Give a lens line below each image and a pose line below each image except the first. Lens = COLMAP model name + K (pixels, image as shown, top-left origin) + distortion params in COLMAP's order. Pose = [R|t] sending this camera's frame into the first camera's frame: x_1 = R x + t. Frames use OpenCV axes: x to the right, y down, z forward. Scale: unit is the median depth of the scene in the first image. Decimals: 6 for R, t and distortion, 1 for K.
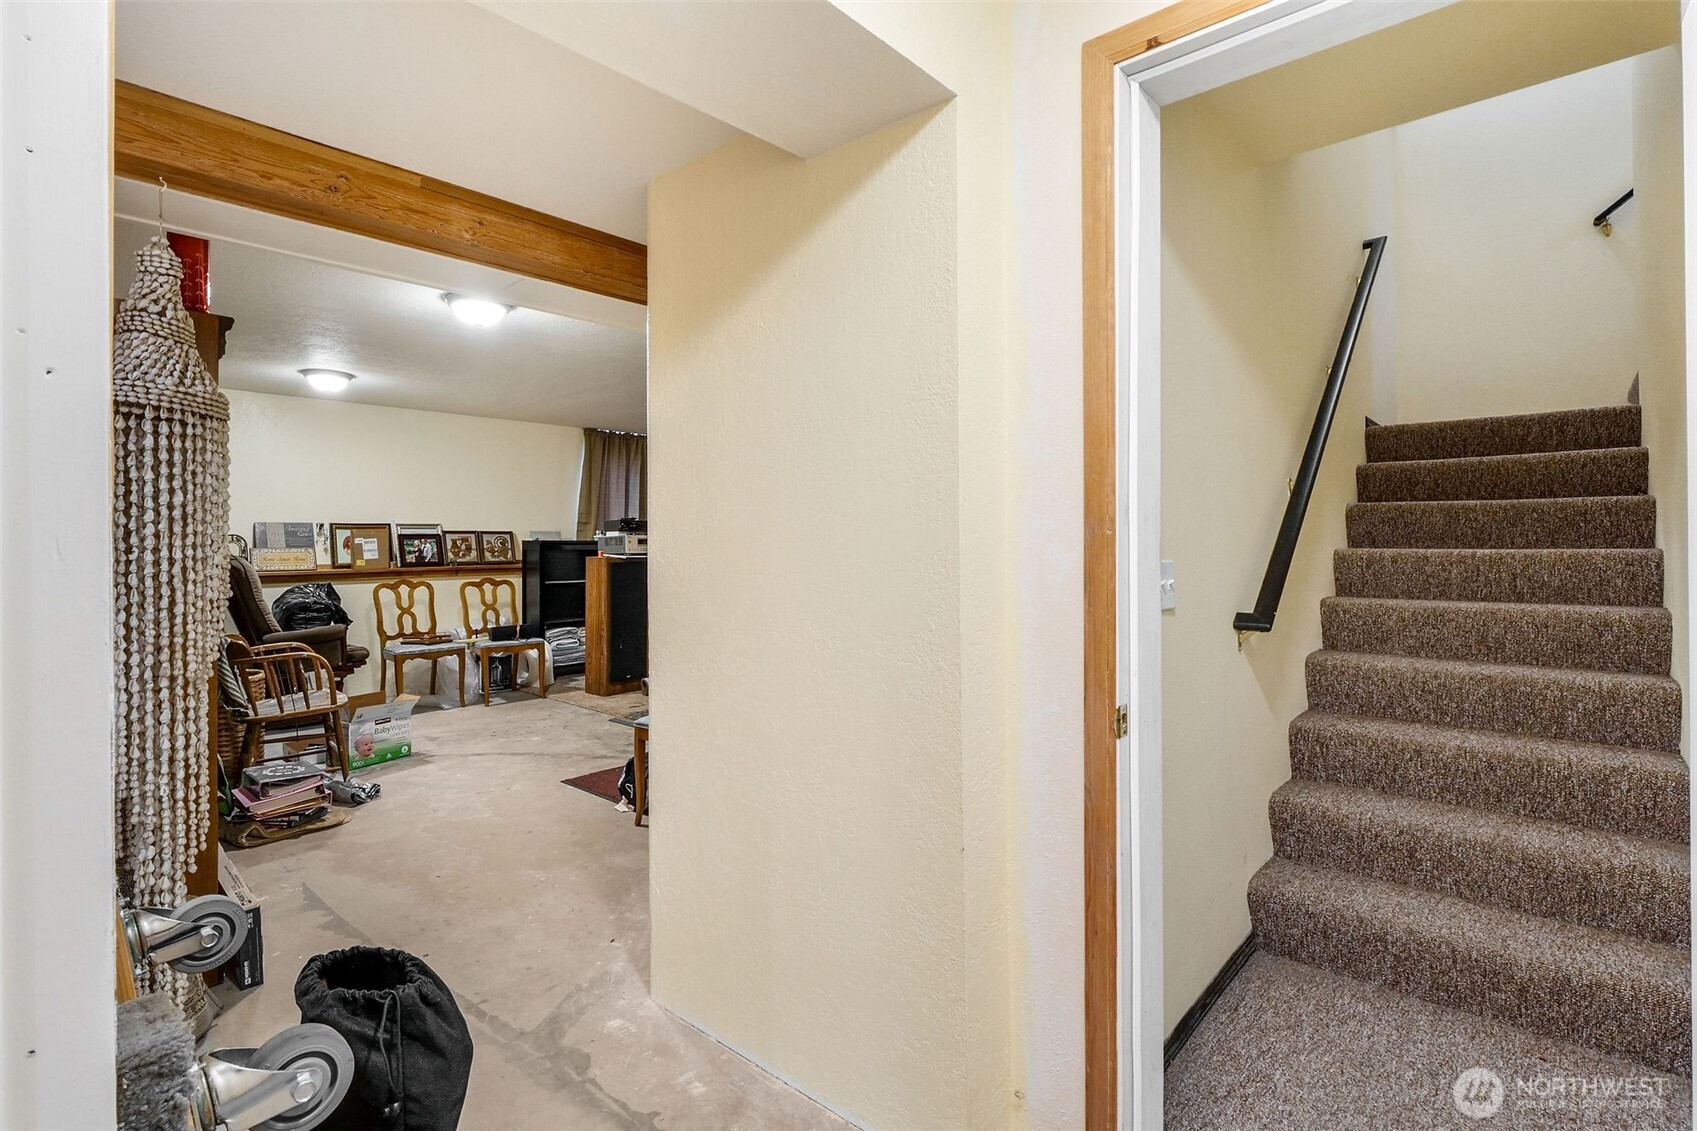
lens RADIAL K [[806.6, 0, 848.5], [0, 806.6, 565.5], [0, 0, 1]] dist [-0.010588, -0.000507]
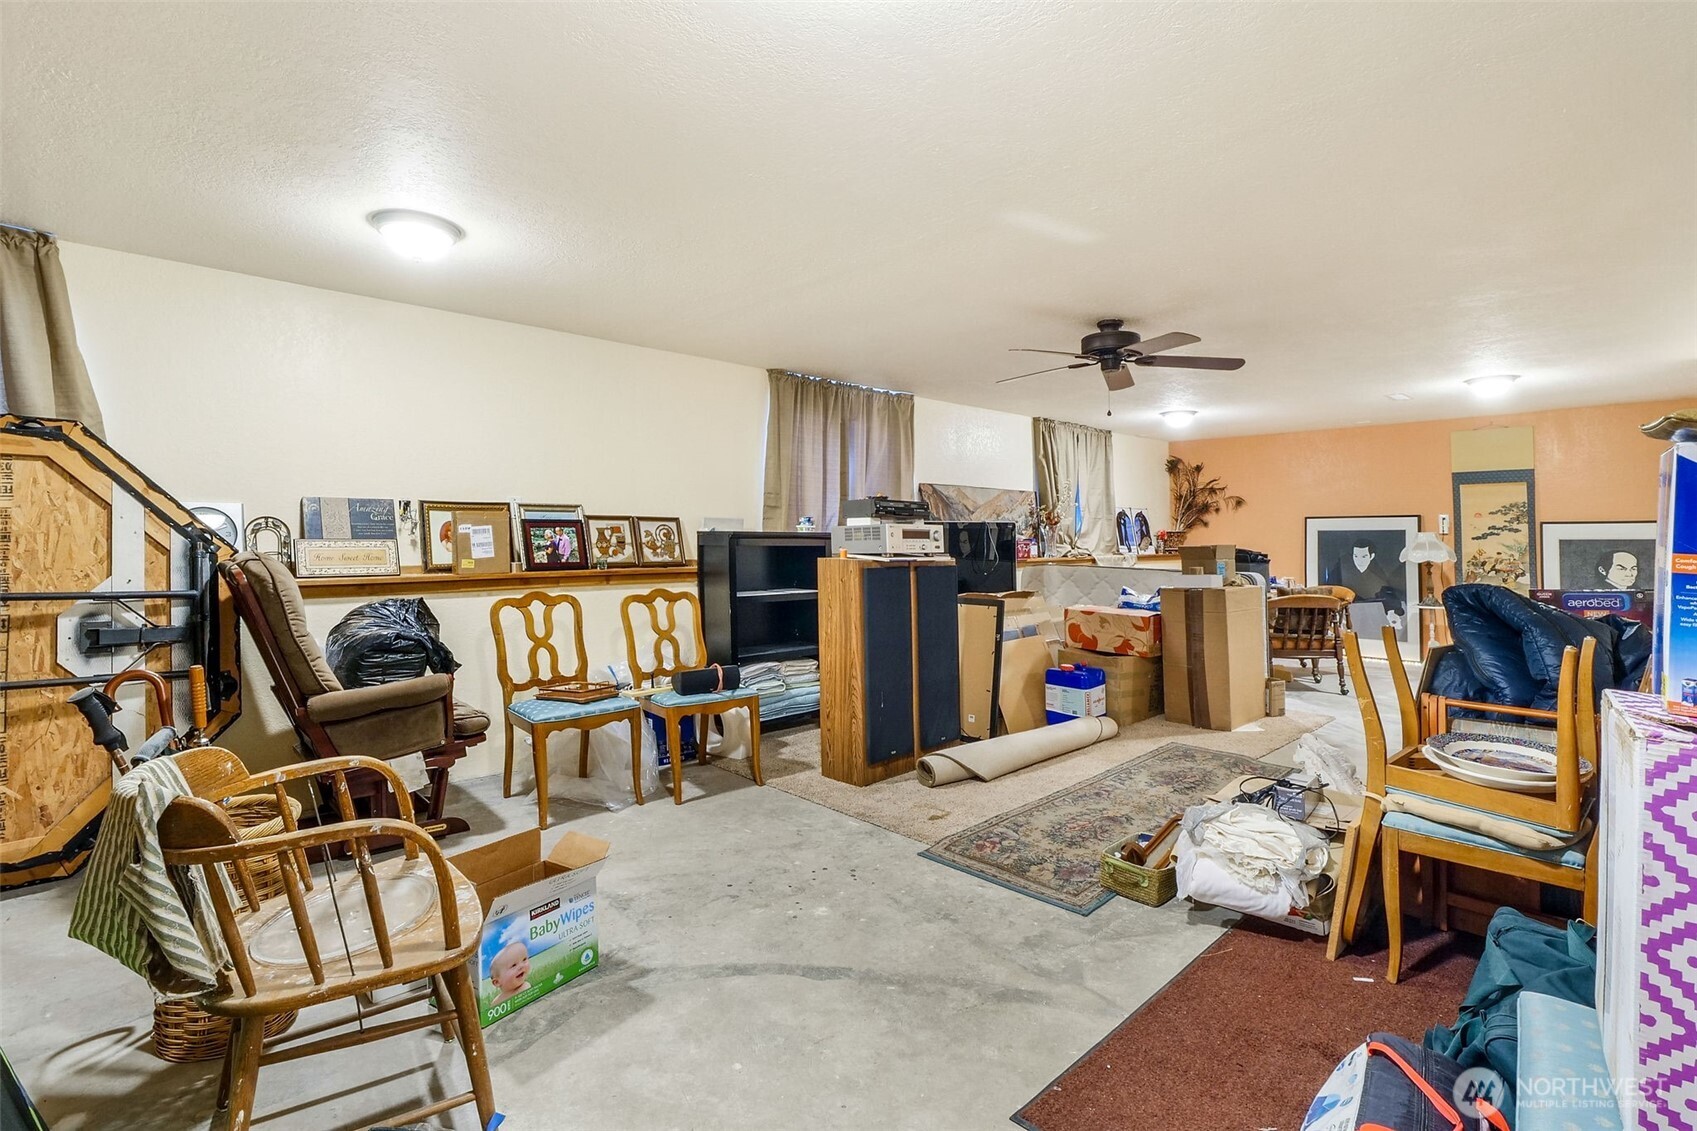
lens RADIAL K [[755.2, 0, 853.3], [0, 755.2, 591.5], [0, 0, 1]] dist [-0.022428, 0.000039]
pose [[0.999184, 0.012710, -0.038342, -0.281709], [-0.011123, 0.999085, 0.041308, -0.009317], [0.038832, -0.040847, 0.998411, 0.422221]]
